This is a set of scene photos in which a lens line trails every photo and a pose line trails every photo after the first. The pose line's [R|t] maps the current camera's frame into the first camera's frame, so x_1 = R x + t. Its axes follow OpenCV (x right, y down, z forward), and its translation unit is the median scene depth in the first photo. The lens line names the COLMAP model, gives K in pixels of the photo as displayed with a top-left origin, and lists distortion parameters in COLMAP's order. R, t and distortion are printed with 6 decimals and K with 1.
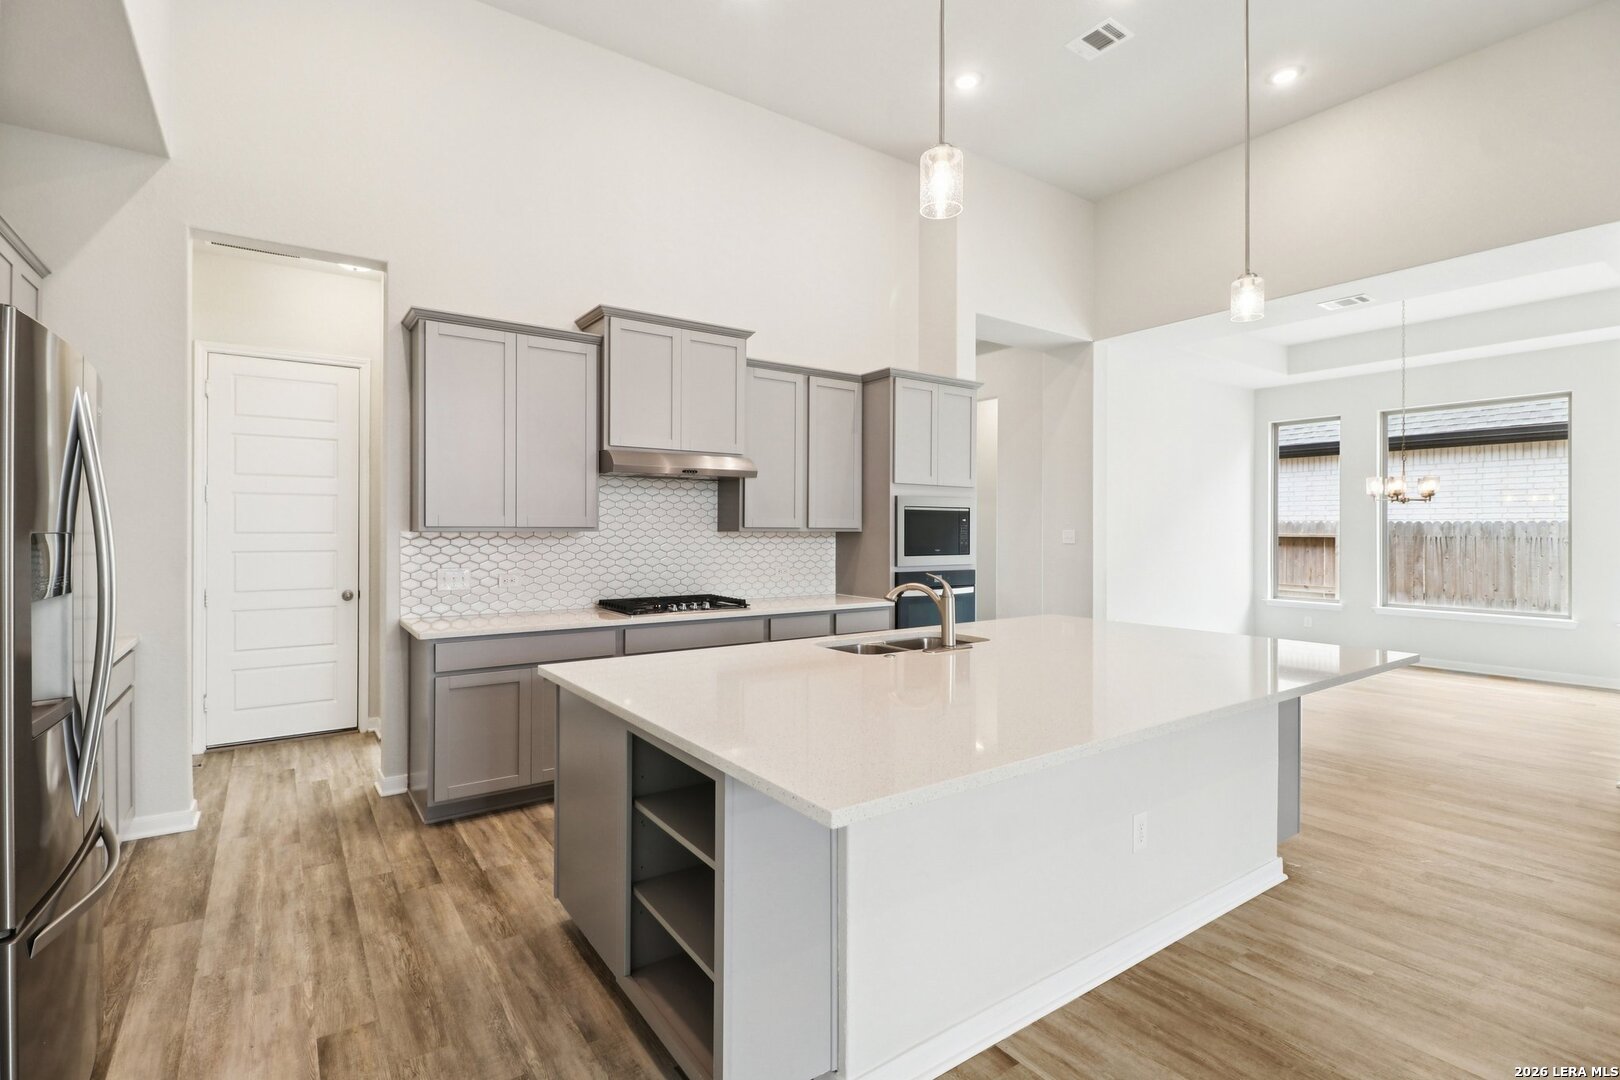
lens RADIAL K [[752.9, 0, 794.9], [0, 752.9, 519.1], [0, 0, 1]] dist [0.010508, -0.011682]
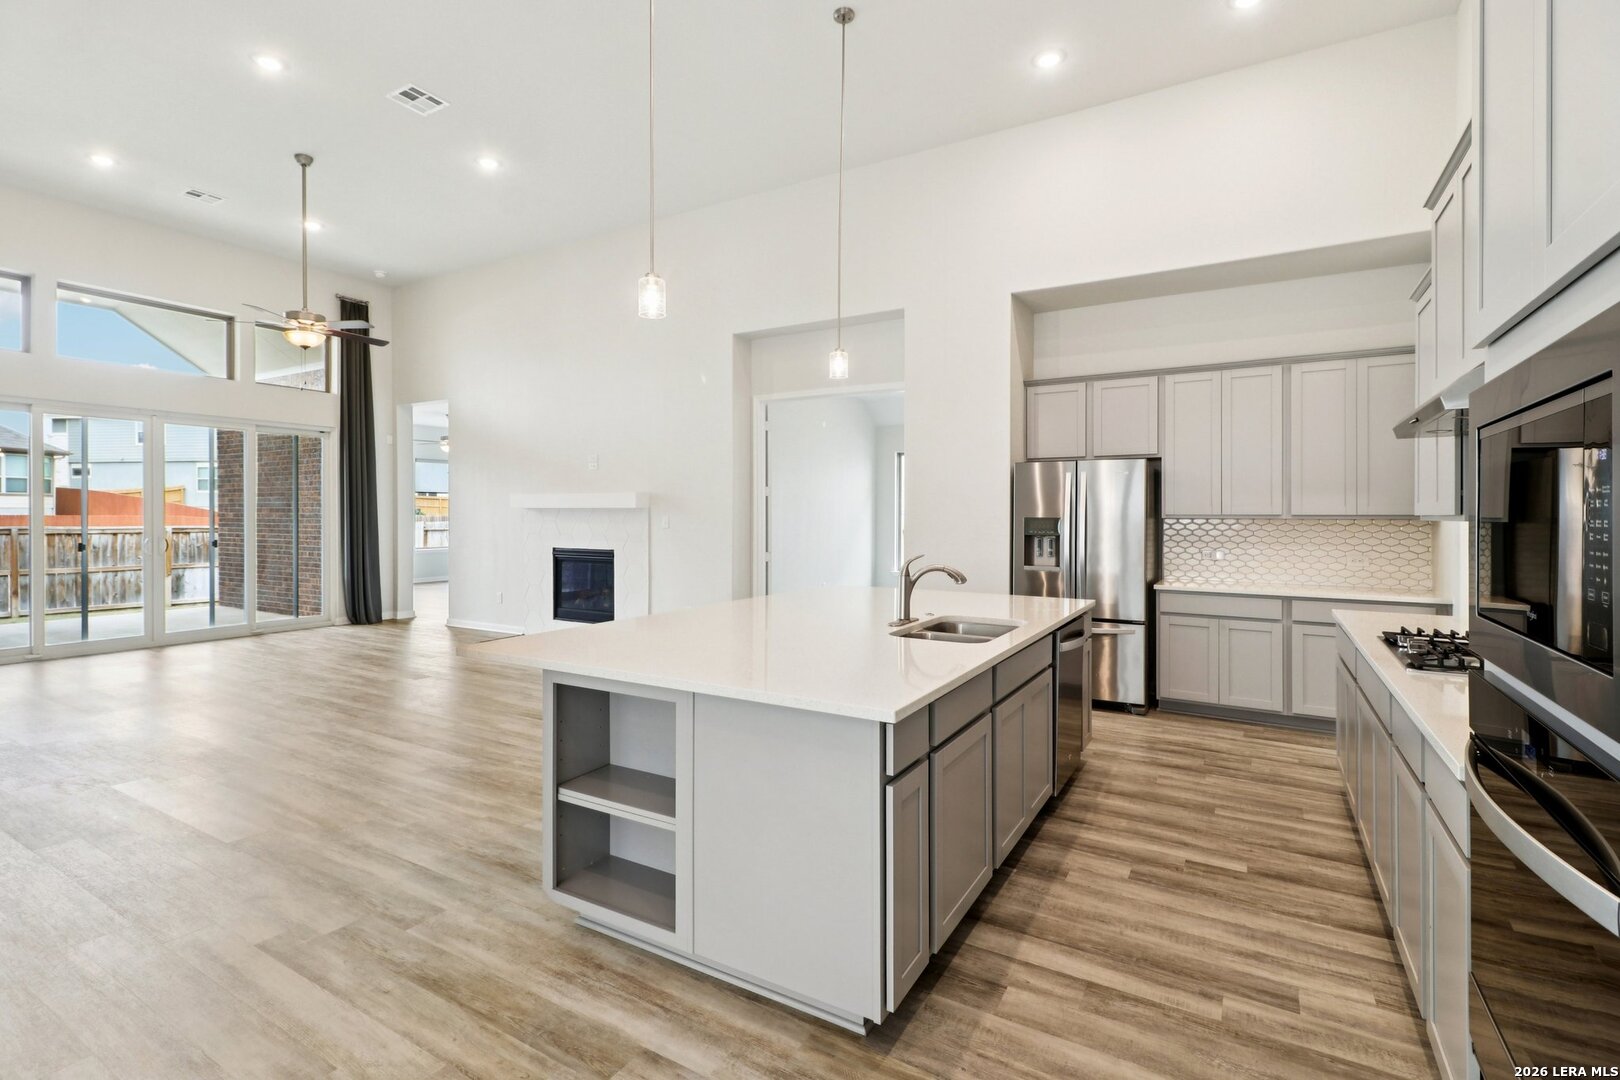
lens RADIAL K [[760.0, 0, 795.1], [0, 760.0, 520.2], [0, 0, 1]] dist [0.014034, -0.000362]
pose [[-0.909850, -0.005199, -0.414906, 0.716181], [-0.002290, 0.999969, -0.007508, 0.028158], [0.414932, -0.005881, -0.909833, 1.709752]]
